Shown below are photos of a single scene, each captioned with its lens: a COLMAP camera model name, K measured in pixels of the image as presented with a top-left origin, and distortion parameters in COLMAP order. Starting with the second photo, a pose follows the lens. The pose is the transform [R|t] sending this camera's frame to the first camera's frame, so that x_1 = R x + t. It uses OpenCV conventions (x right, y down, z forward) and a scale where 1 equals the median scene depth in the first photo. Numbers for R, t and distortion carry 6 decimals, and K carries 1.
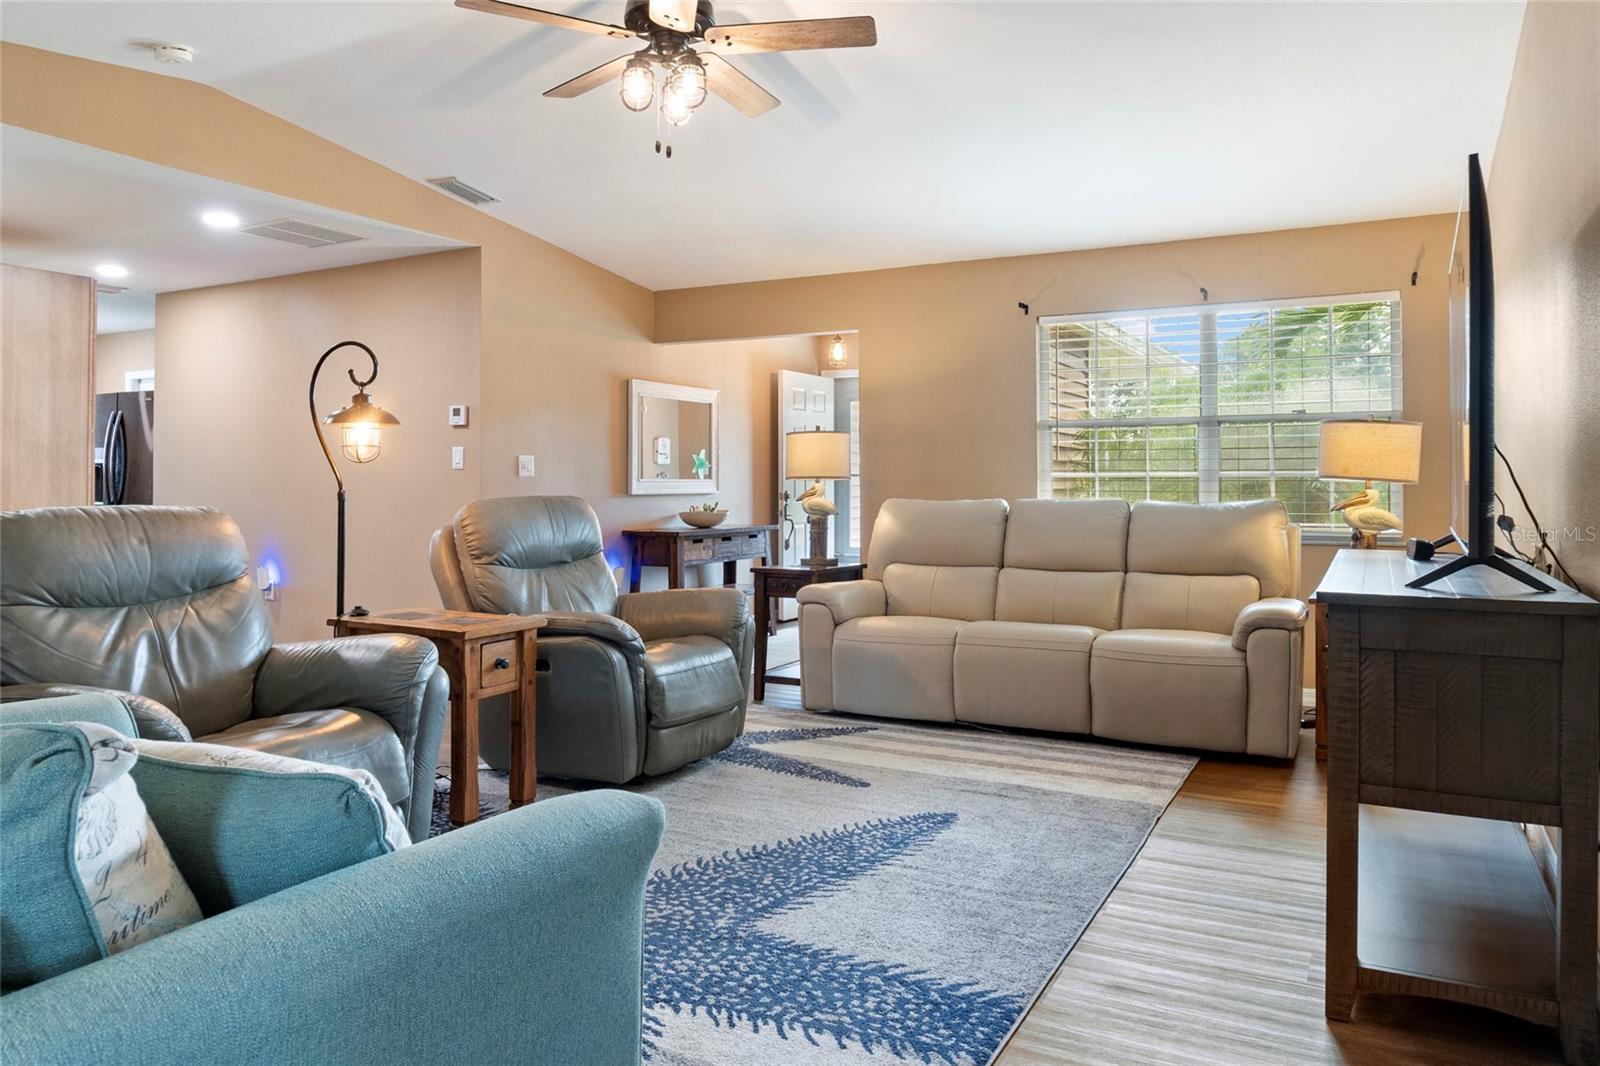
lens RADIAL K [[1100.5, 0, 802.8], [0, 1100.5, 488.0], [0, 0, 1]] dist [-0.029829, -0.001956]
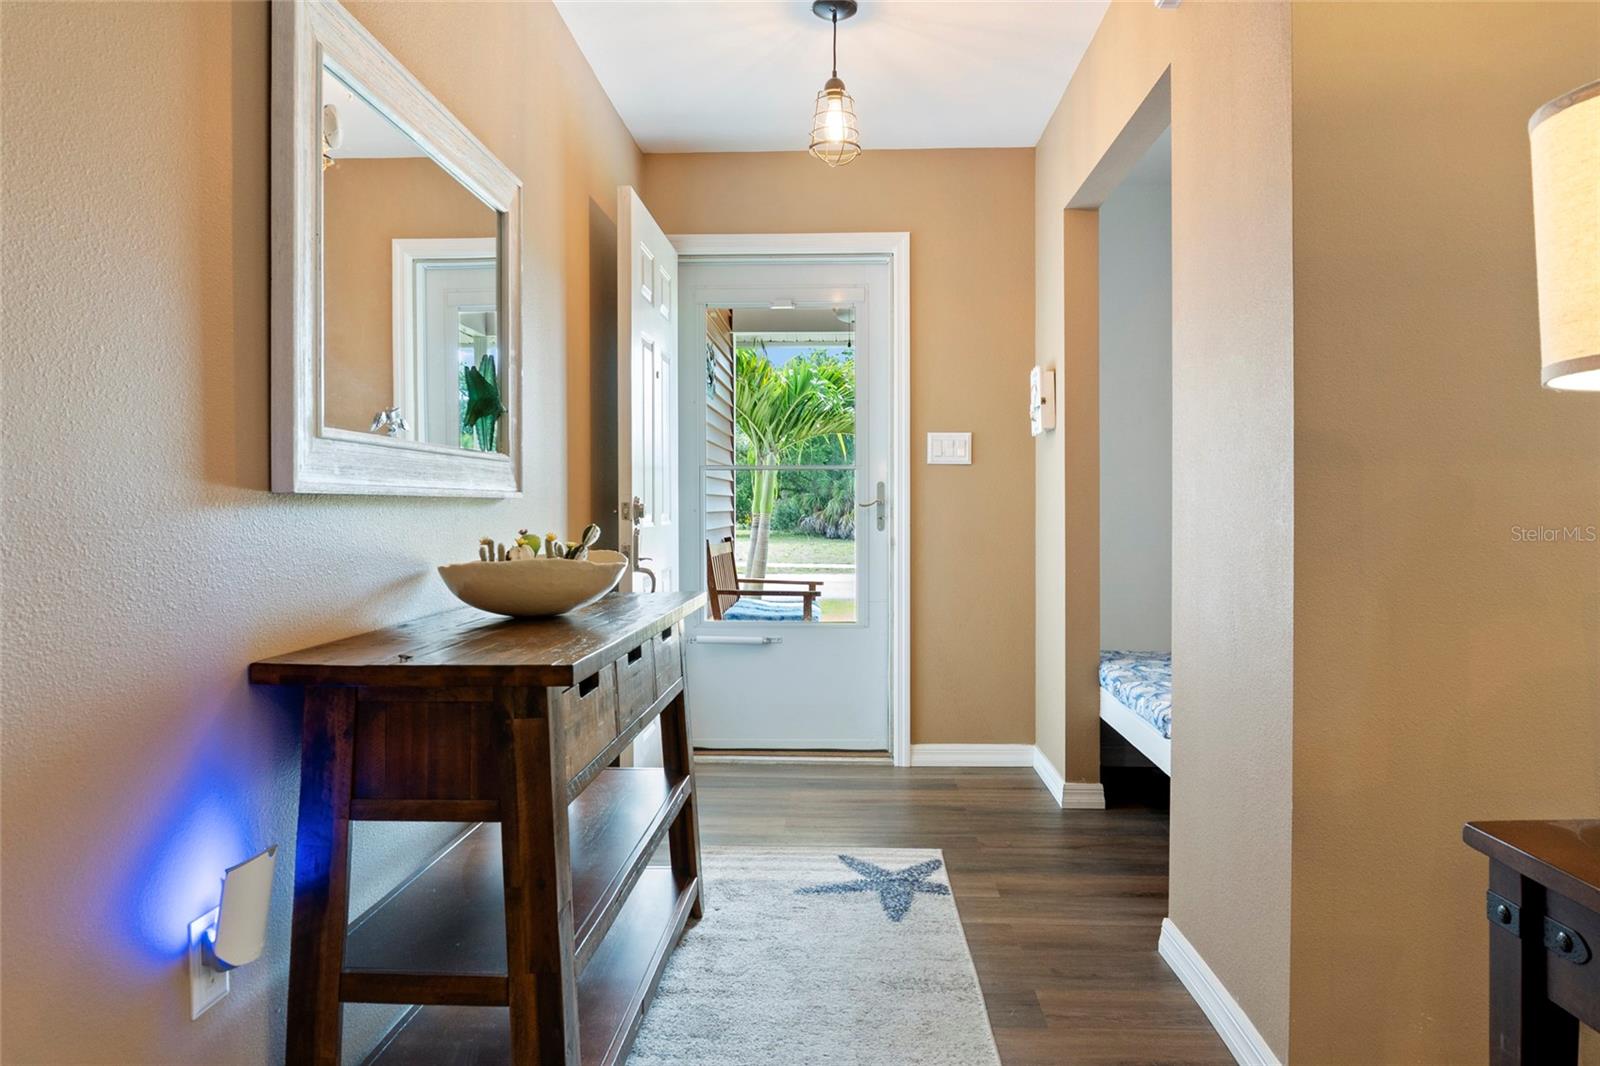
lens RADIAL K [[1075.5, 0, 803.6], [0, 1075.5, 519.7], [0, 0, 1]] dist [-0.025134, -0.001932]
pose [[0.894550, -0.010112, 0.446854, -0.208612], [0.008260, 0.999947, 0.006092, 0.013809], [-0.446893, -0.001758, 0.894586, 0.999087]]
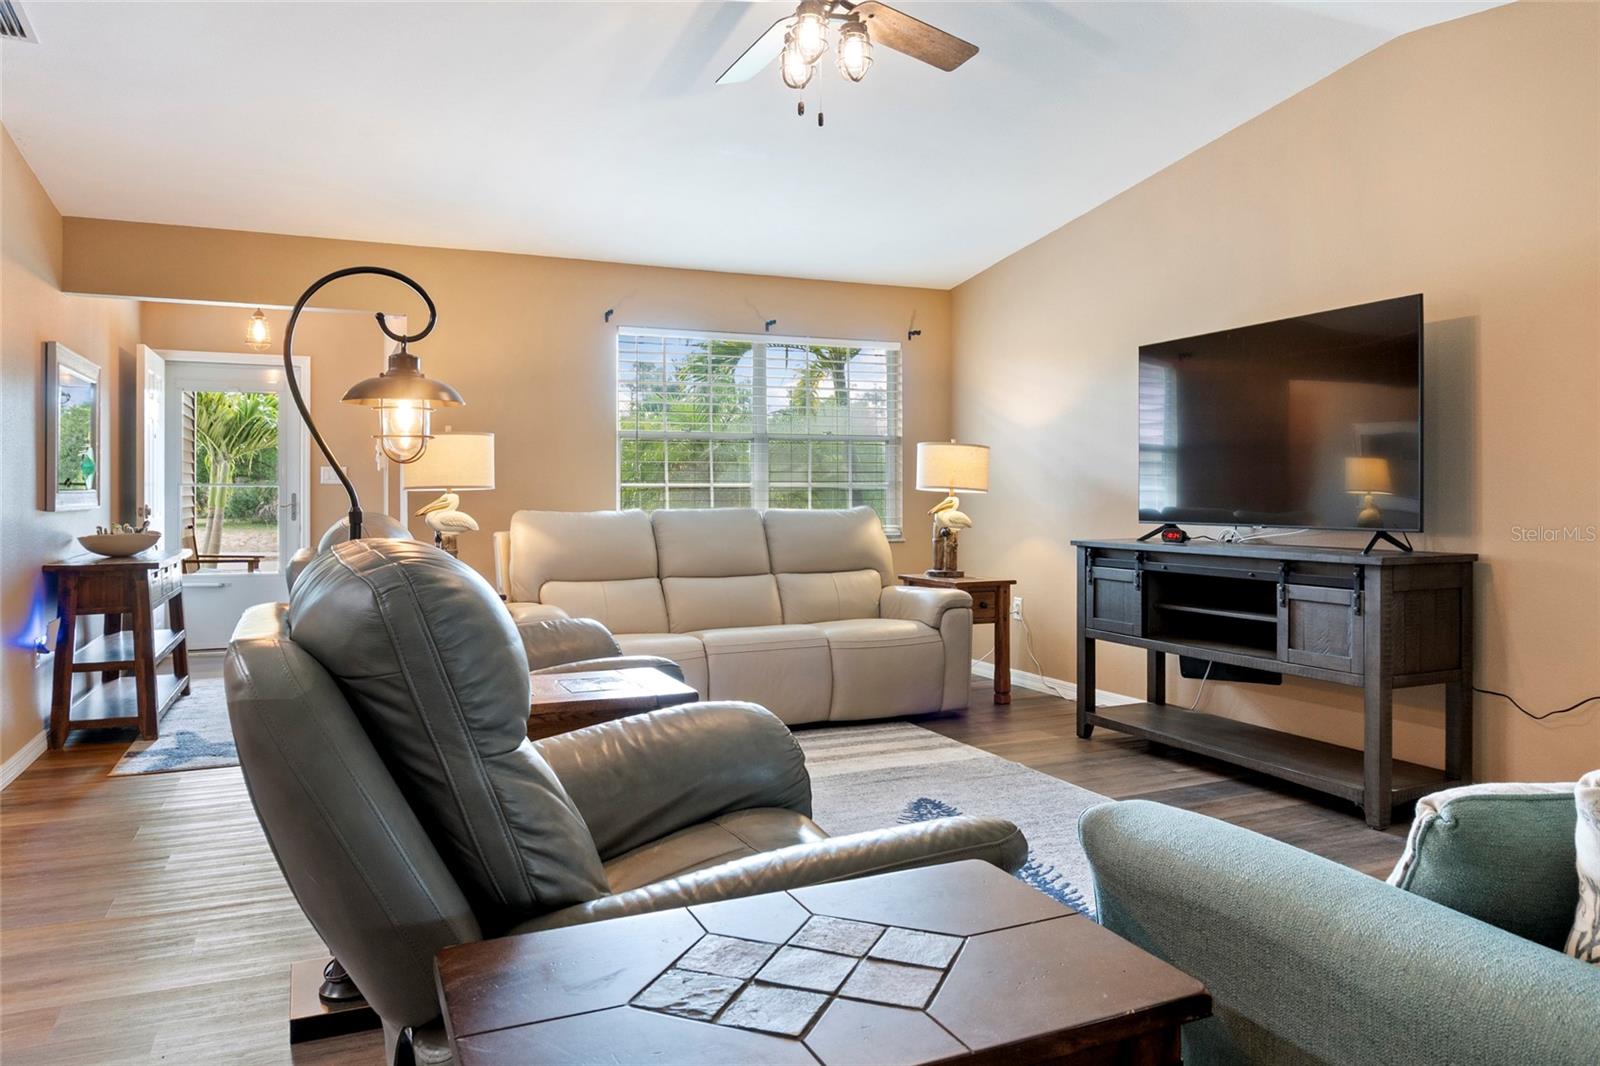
lens RADIAL K [[1100.5, 0, 802.8], [0, 1100.5, 488.0], [0, 0, 1]] dist [-0.029829, -0.001956]
pose [[0.605364, 0.000428, 0.795949, -0.533539], [0.007432, 0.999953, -0.006190, -0.001461], [-0.795914, 0.009663, 0.605332, 0.296846]]
